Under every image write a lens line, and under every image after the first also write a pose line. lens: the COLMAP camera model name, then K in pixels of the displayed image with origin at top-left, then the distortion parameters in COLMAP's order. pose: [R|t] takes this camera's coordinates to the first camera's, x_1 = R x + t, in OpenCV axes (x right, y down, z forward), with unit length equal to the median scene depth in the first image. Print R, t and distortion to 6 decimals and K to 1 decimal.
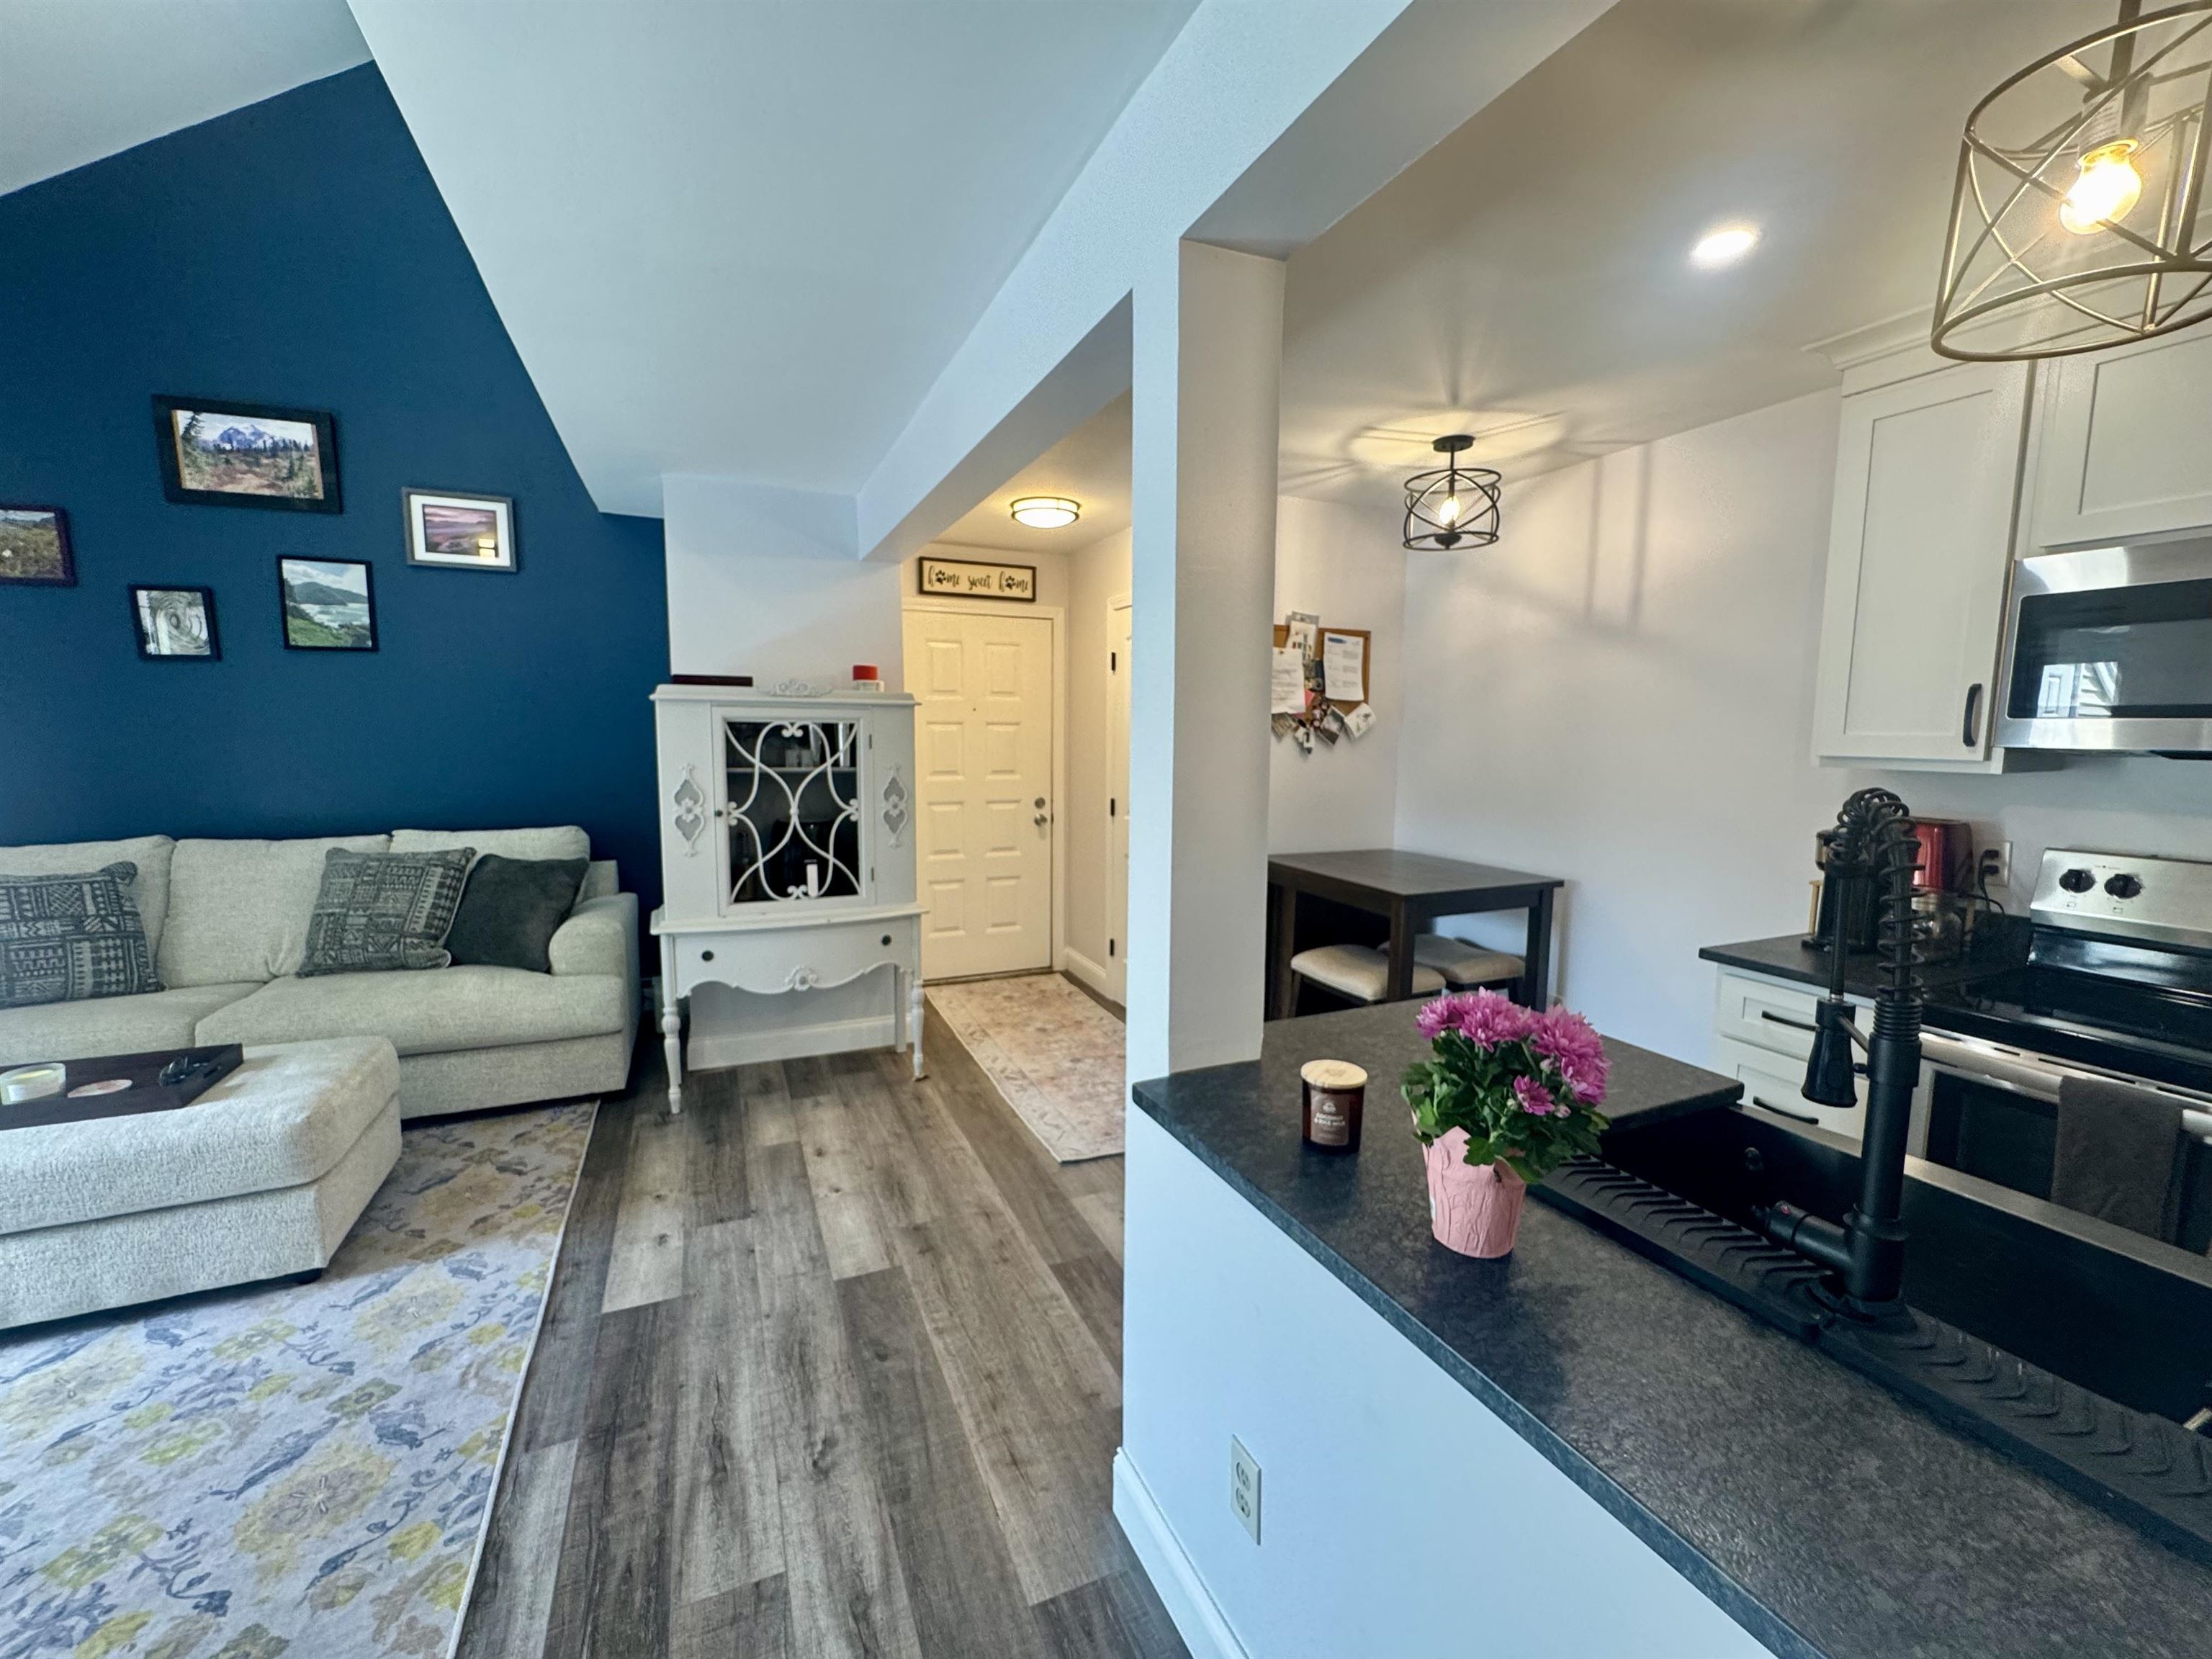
lens RADIAL K [[891.1, 0, 1107.8], [0, 891.1, 826.5], [0, 0, 1]] dist [0.000257, 0.000035]
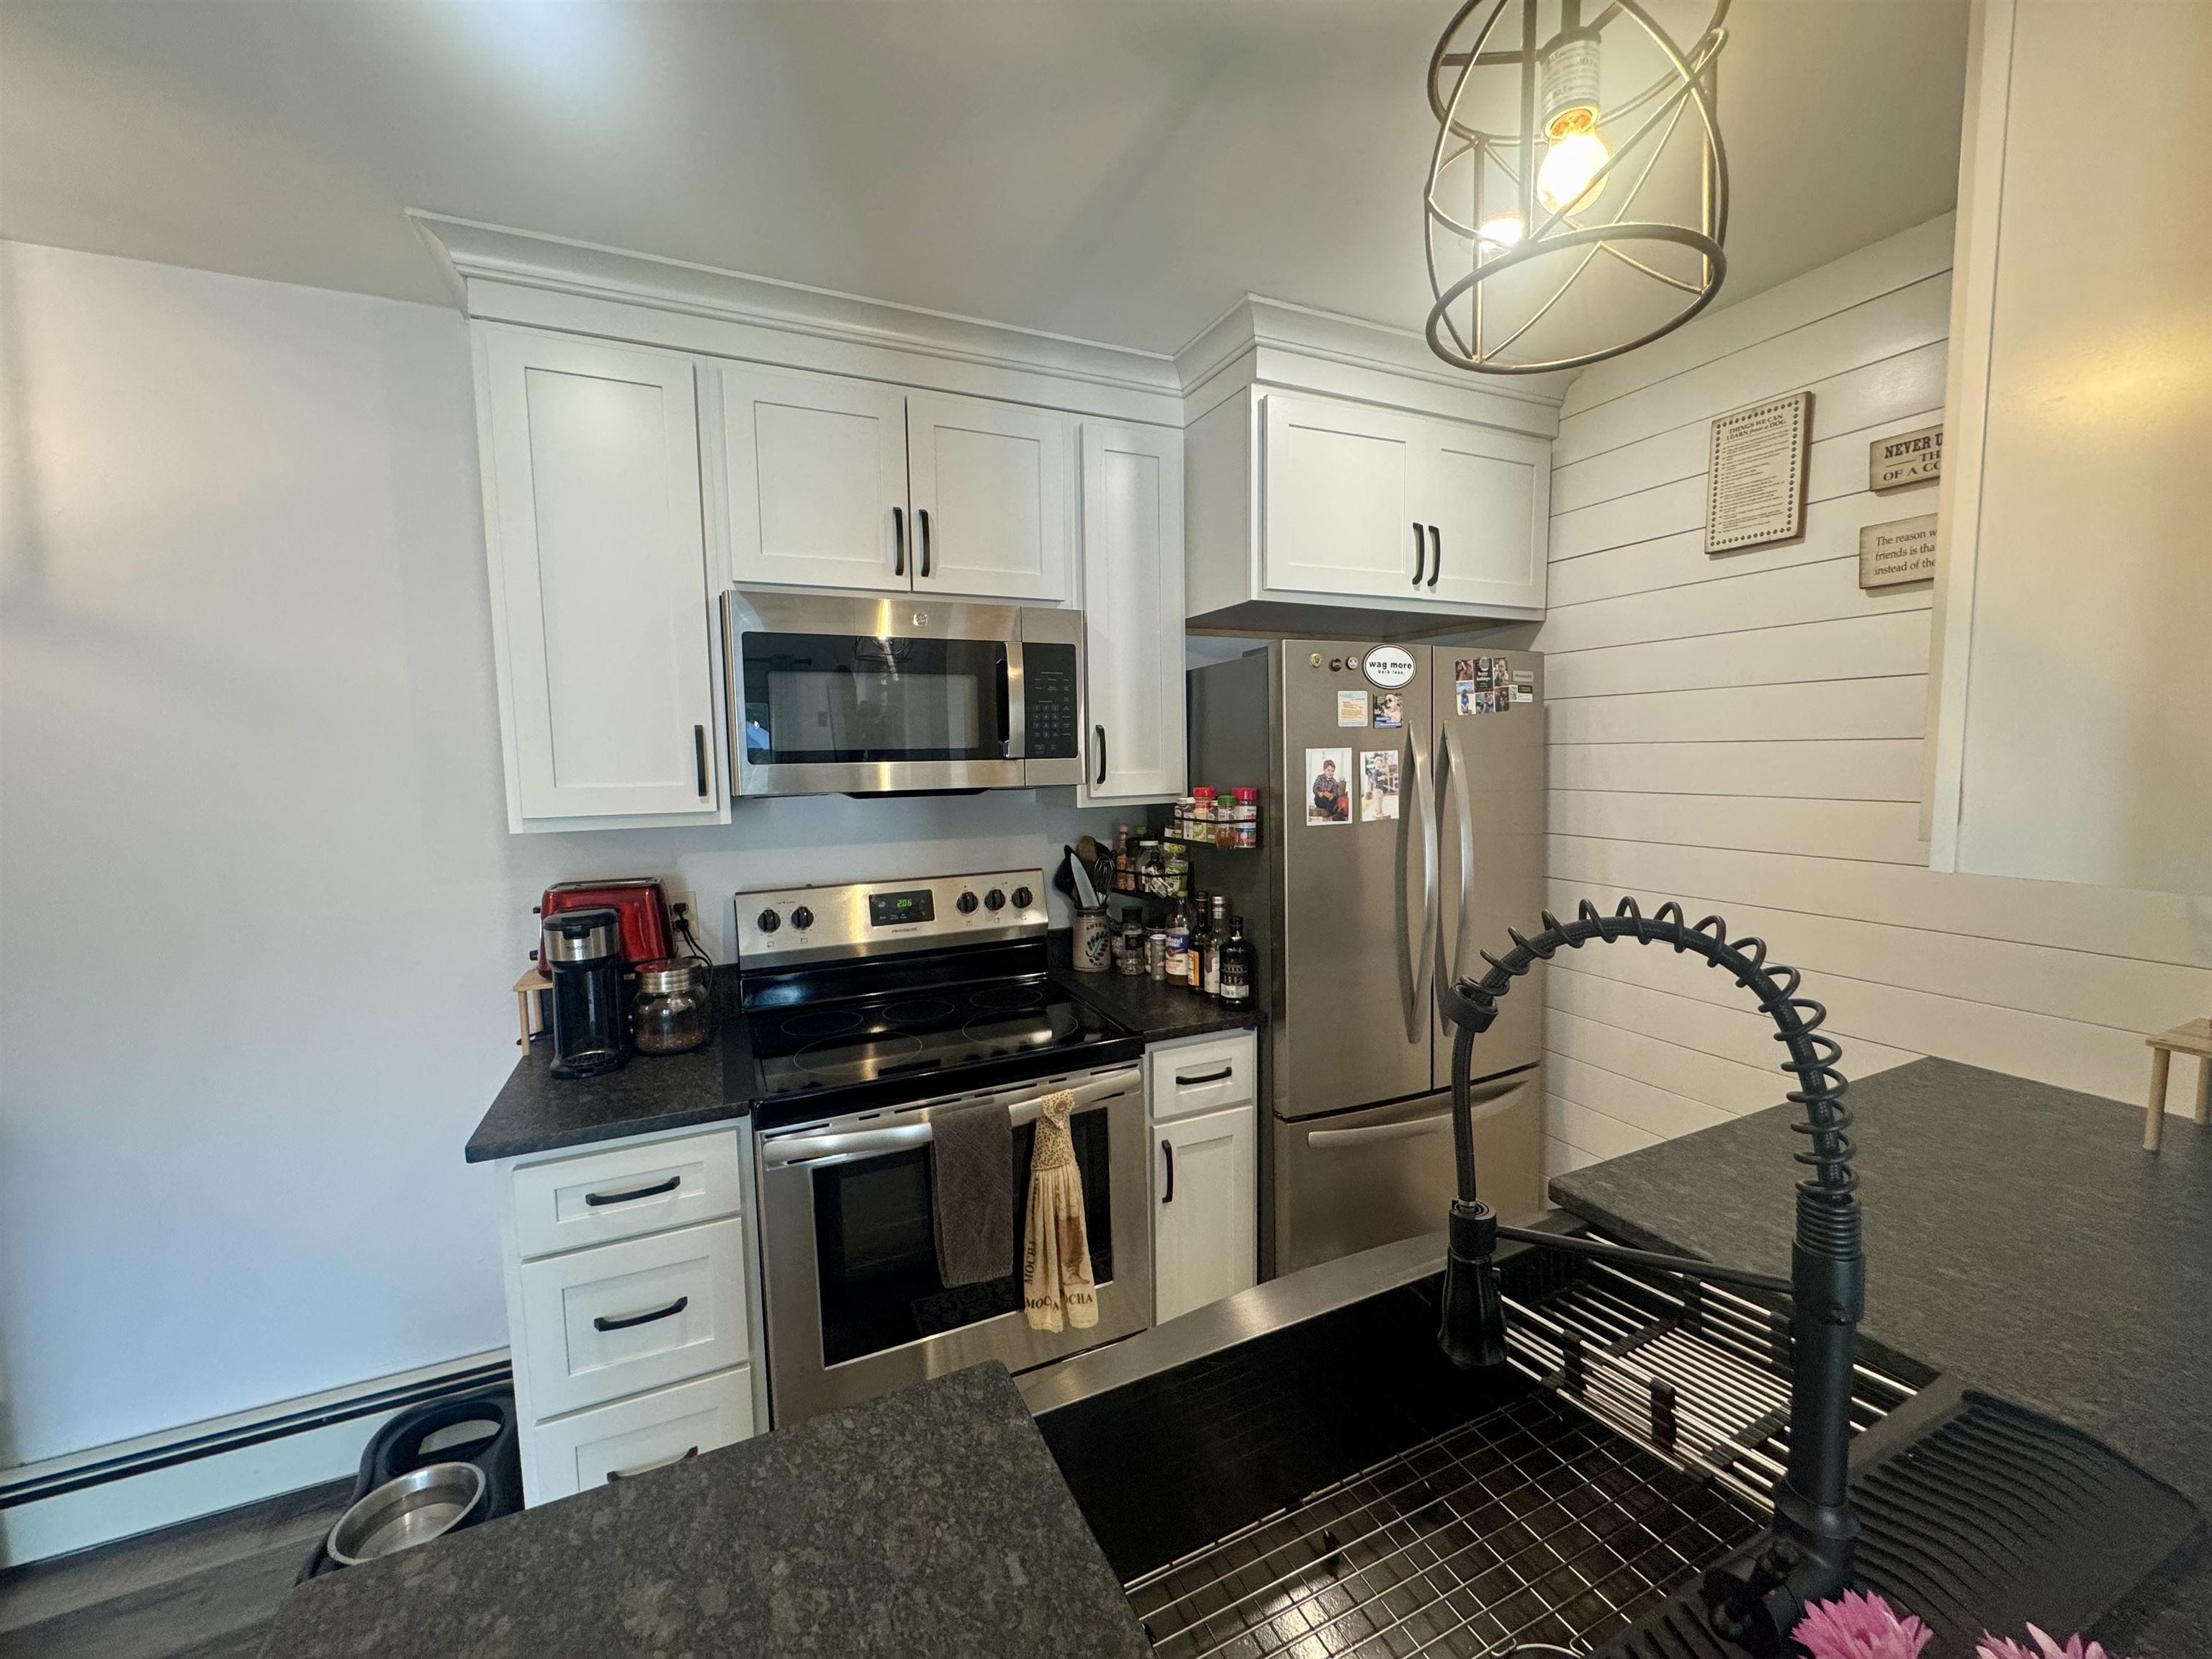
lens RADIAL K [[891.1, 0, 1107.8], [0, 891.1, 826.5], [0, 0, 1]] dist [0.000257, 0.000035]
pose [[-0.018414, -0.091213, 0.995661, 0.079917], [0.129423, 0.987234, 0.092835, -0.089081], [-0.991418, 0.130571, -0.006374, 0.608283]]
